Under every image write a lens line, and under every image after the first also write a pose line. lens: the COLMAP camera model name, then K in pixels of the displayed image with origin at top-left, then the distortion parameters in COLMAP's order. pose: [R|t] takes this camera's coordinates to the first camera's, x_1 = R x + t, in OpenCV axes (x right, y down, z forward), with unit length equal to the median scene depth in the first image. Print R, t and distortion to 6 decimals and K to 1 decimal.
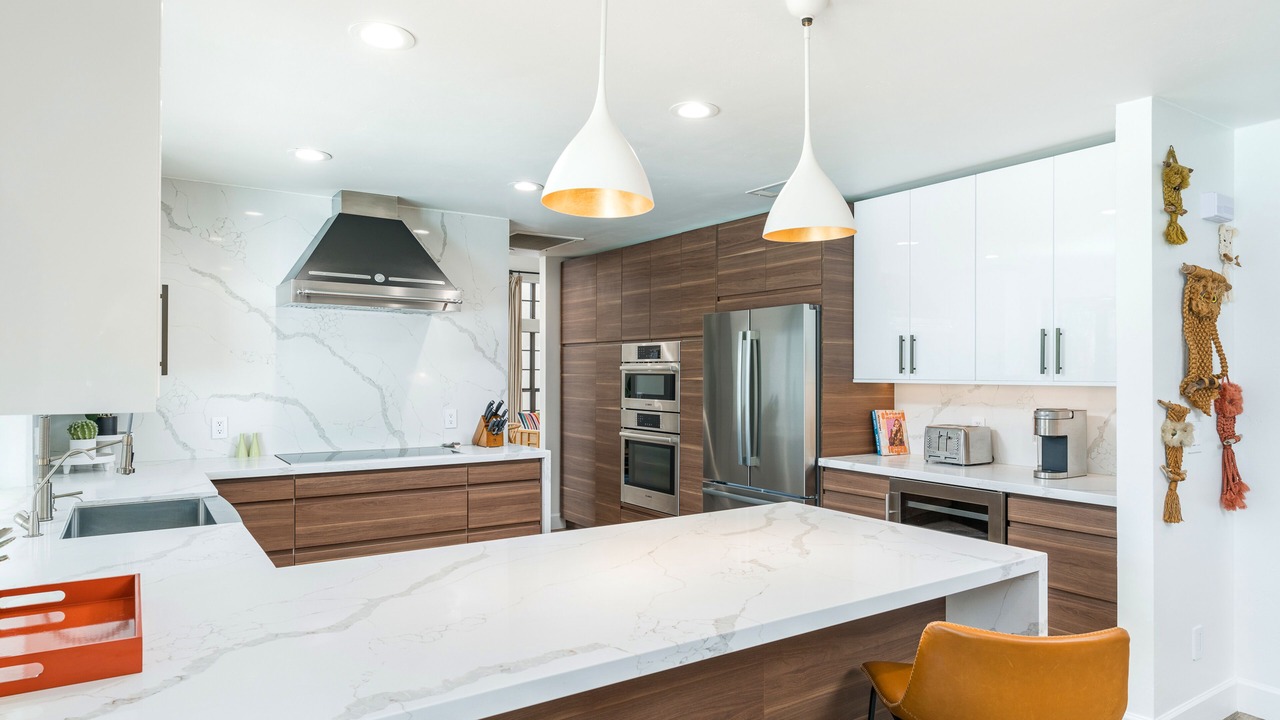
lens RADIAL K [[775.0, 0, 641.6], [0, 775.0, 367.6], [0, 0, 1]] dist [0.001014, 0.000204]
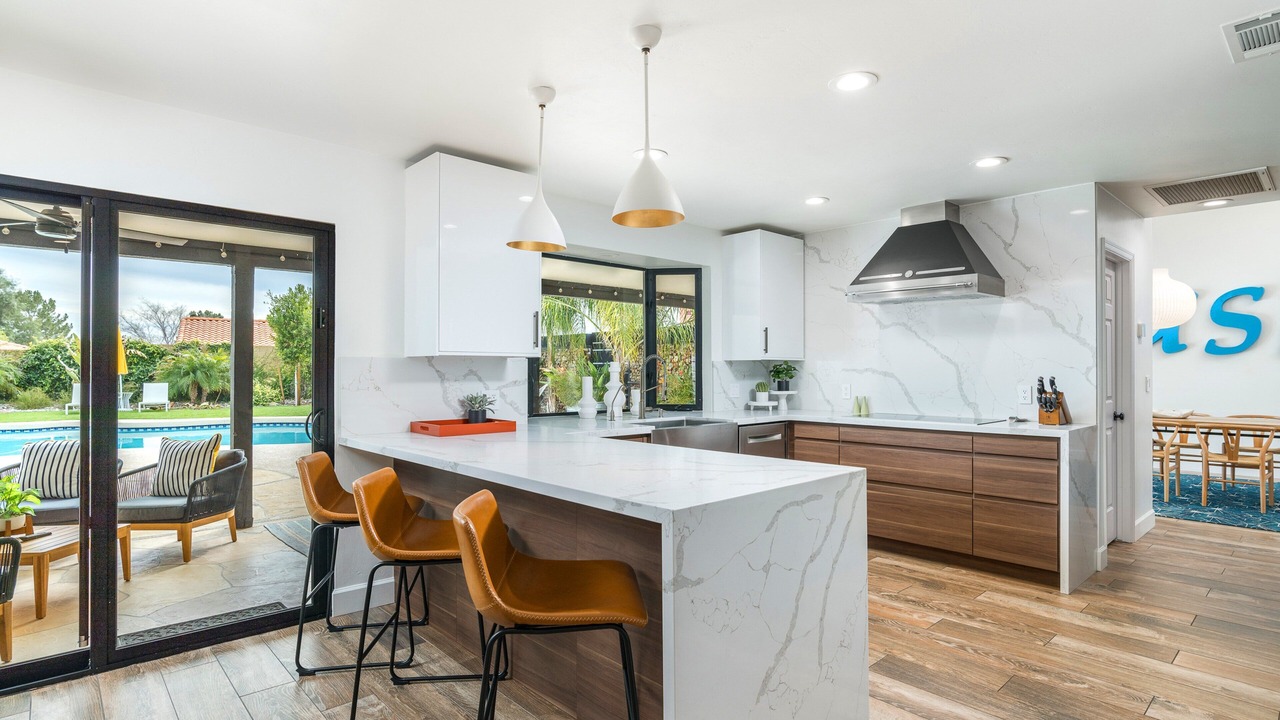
lens RADIAL K [[650.8, 0, 633.6], [0, 650.8, 366.5], [0, 0, 1]] dist [-0.001688, -0.000163]
pose [[0.145370, -0.010430, -0.989322, 0.608510], [0.003689, 0.999943, -0.010000, 0.040009], [0.989371, -0.002196, 0.145400, 0.409002]]
